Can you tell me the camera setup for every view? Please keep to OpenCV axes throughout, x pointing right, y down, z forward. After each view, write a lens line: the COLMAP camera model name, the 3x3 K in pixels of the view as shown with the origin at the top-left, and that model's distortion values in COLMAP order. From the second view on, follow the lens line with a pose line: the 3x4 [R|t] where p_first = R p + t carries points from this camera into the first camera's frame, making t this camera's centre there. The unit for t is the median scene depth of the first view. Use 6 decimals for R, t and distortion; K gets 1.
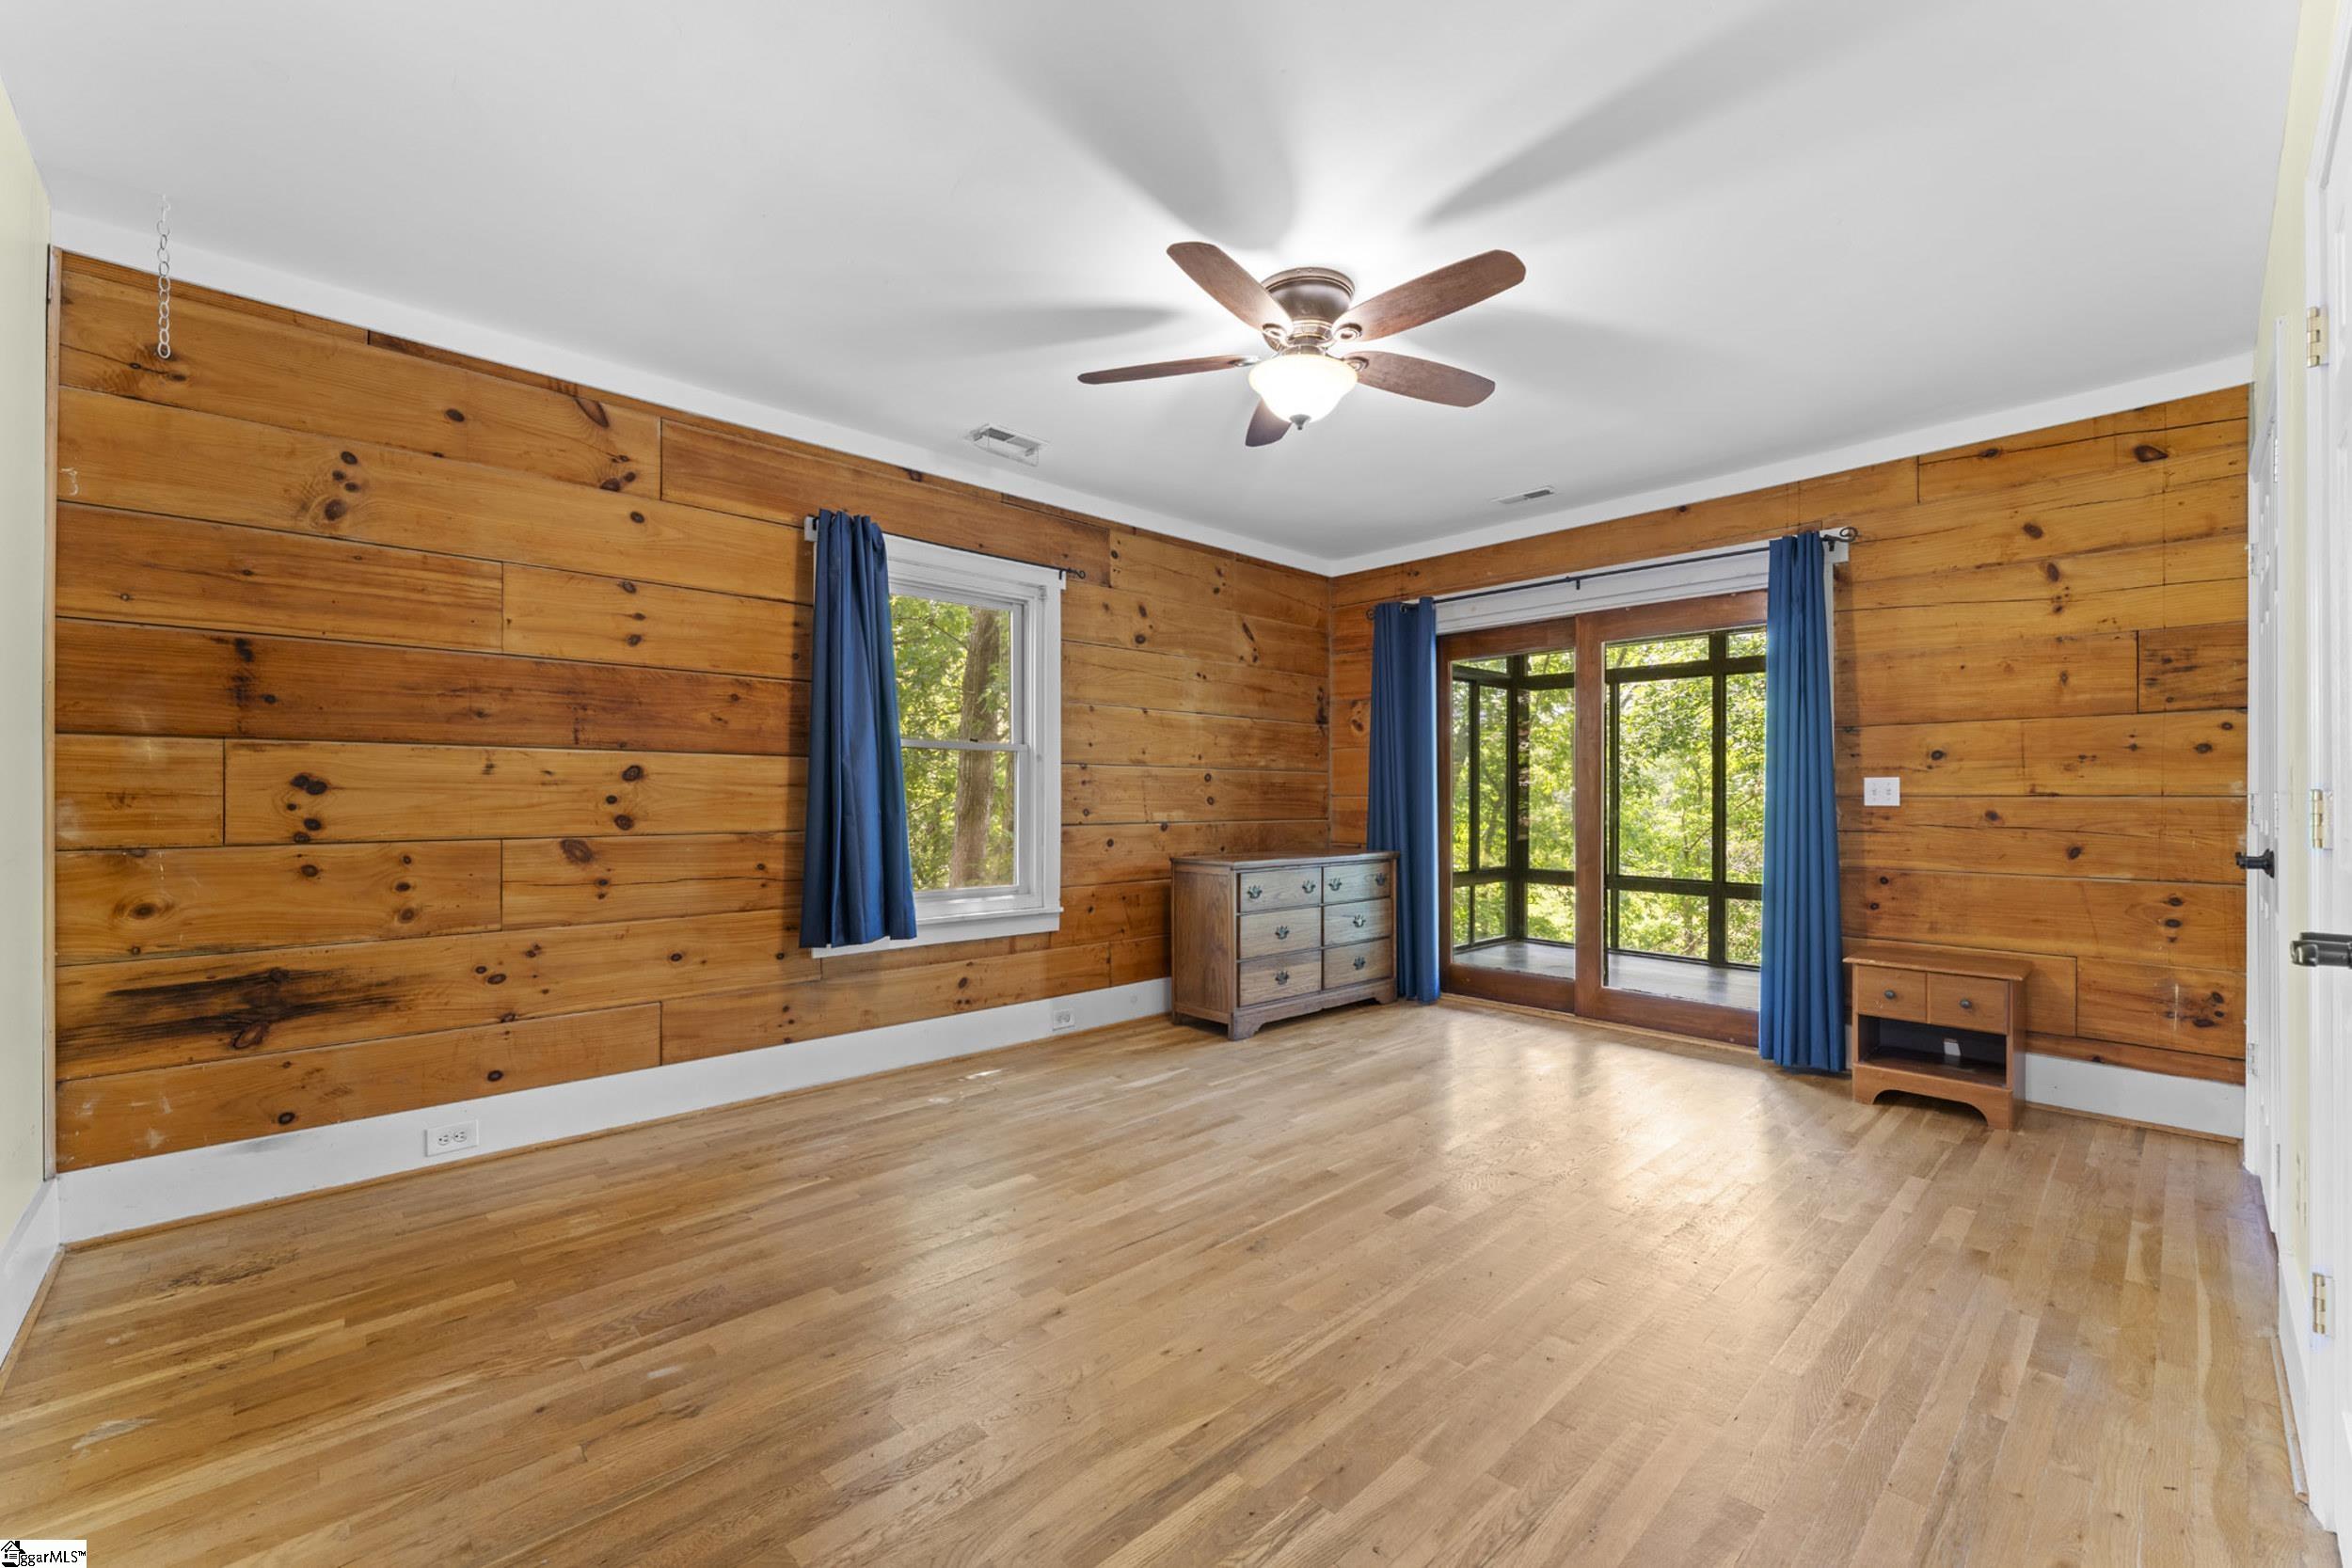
lens RADIAL K [[953.8, 0, 1176.0], [0, 953.8, 784.0], [0, 0, 1]] dist [0.000081, 0.000042]
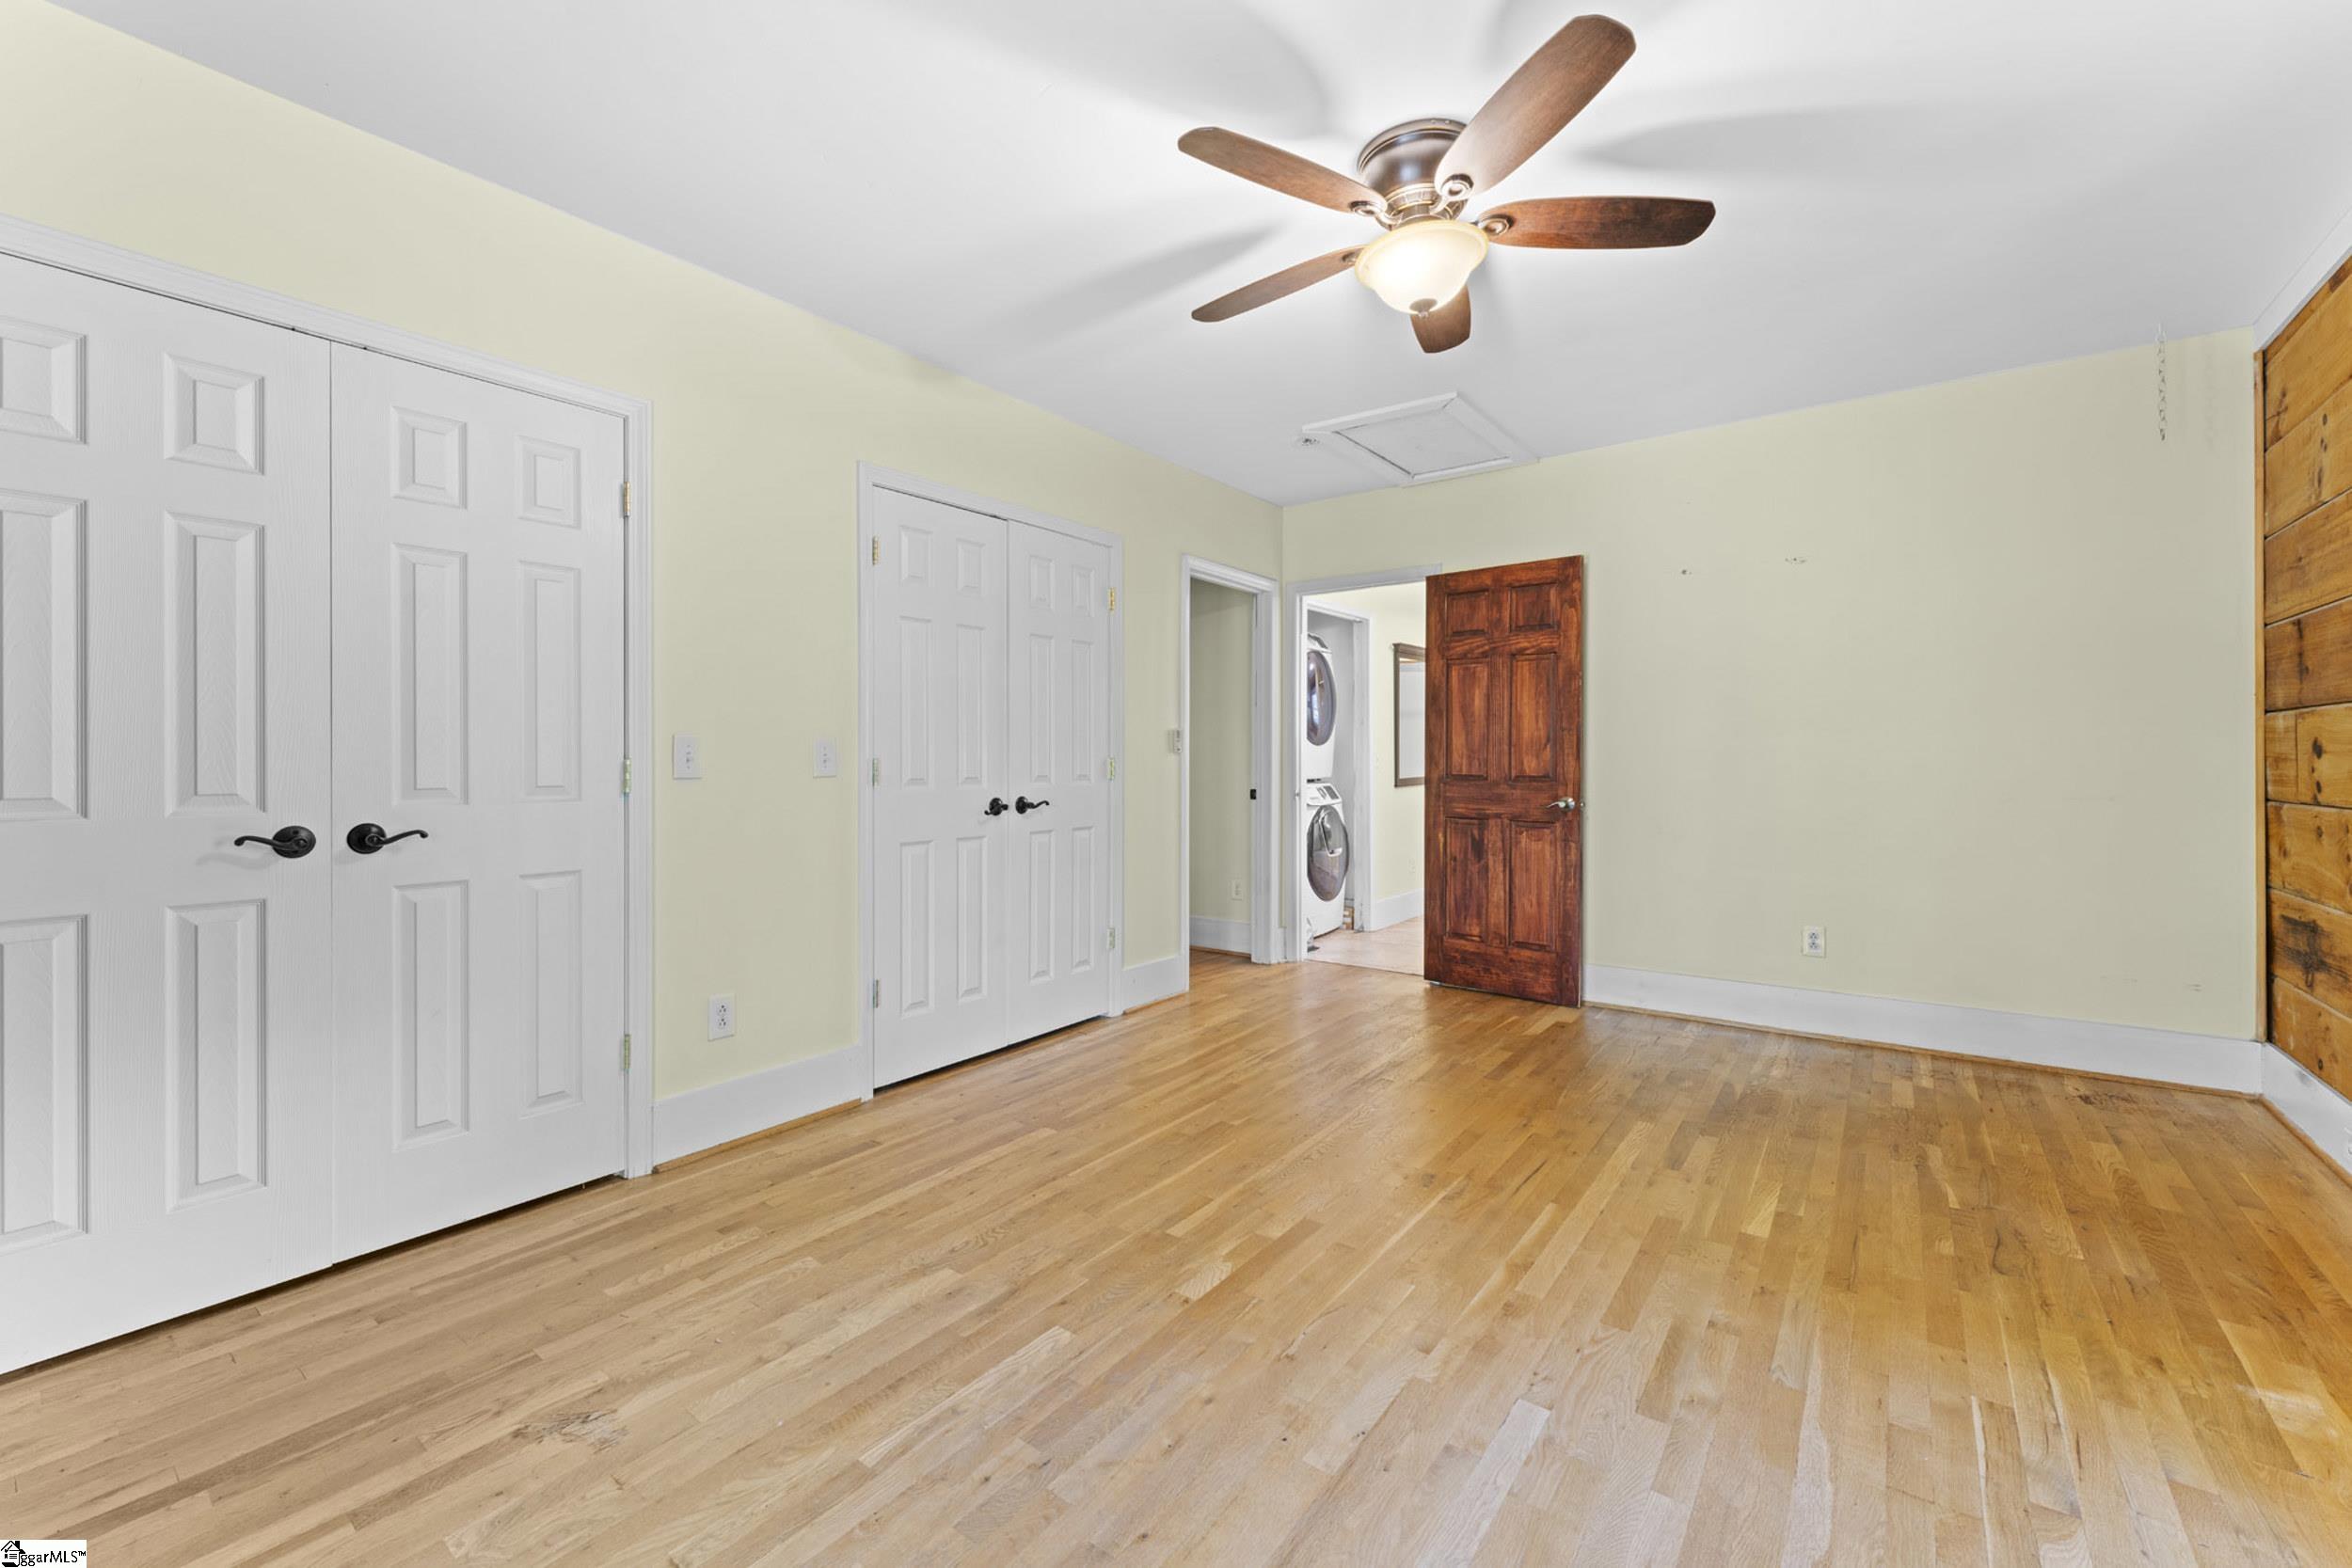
lens RADIAL K [[938.9, 0, 1171.0], [0, 938.9, 768.8], [0, 0, 1]] dist [-0.000200, -0.000053]
pose [[-0.986974, 0.003090, -0.160848, 0.376563], [0.003685, 0.999987, -0.003403, 0.016094], [0.160836, -0.003951, -0.986973, 1.392731]]
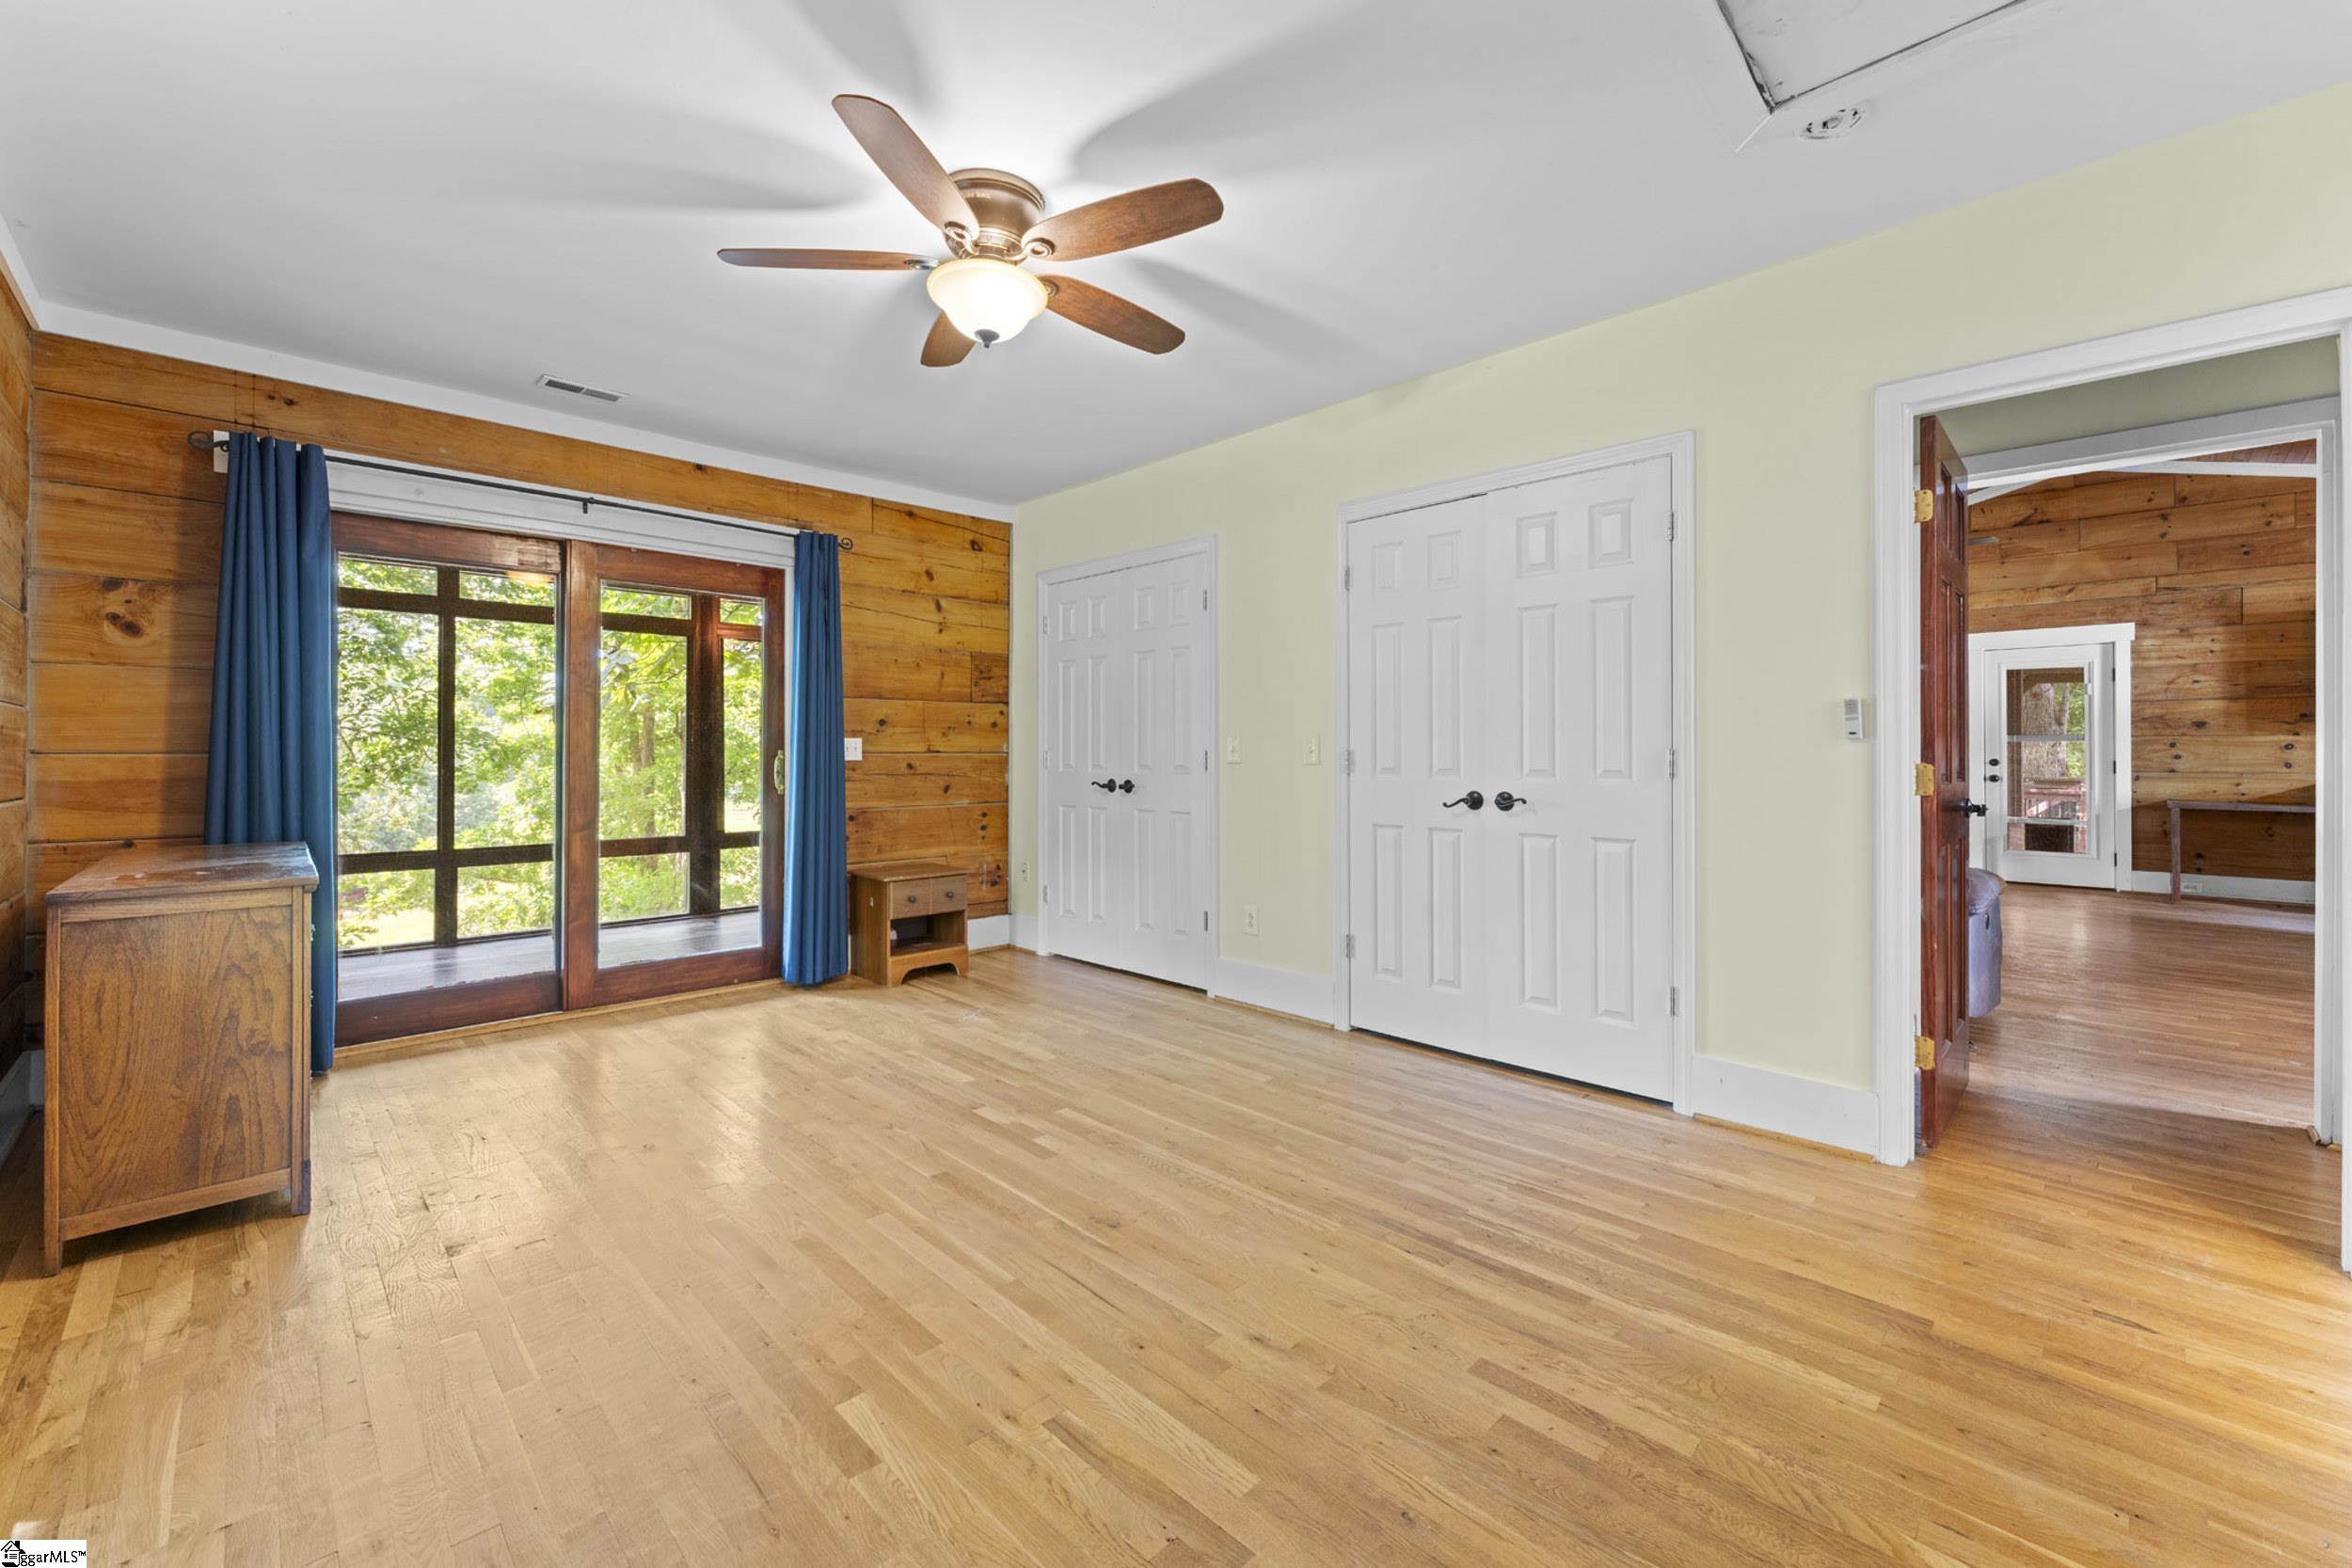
lens RADIAL K [[947.9, 0, 1167.4], [0, 947.9, 743.7], [0, 0, 1]] dist [-0.000611, -0.000012]
pose [[-0.022365, 0.008170, 0.999716, -0.607679], [-0.012696, 0.999884, -0.008455, 0.006599], [-0.999669, -0.012882, -0.022258, 0.672477]]
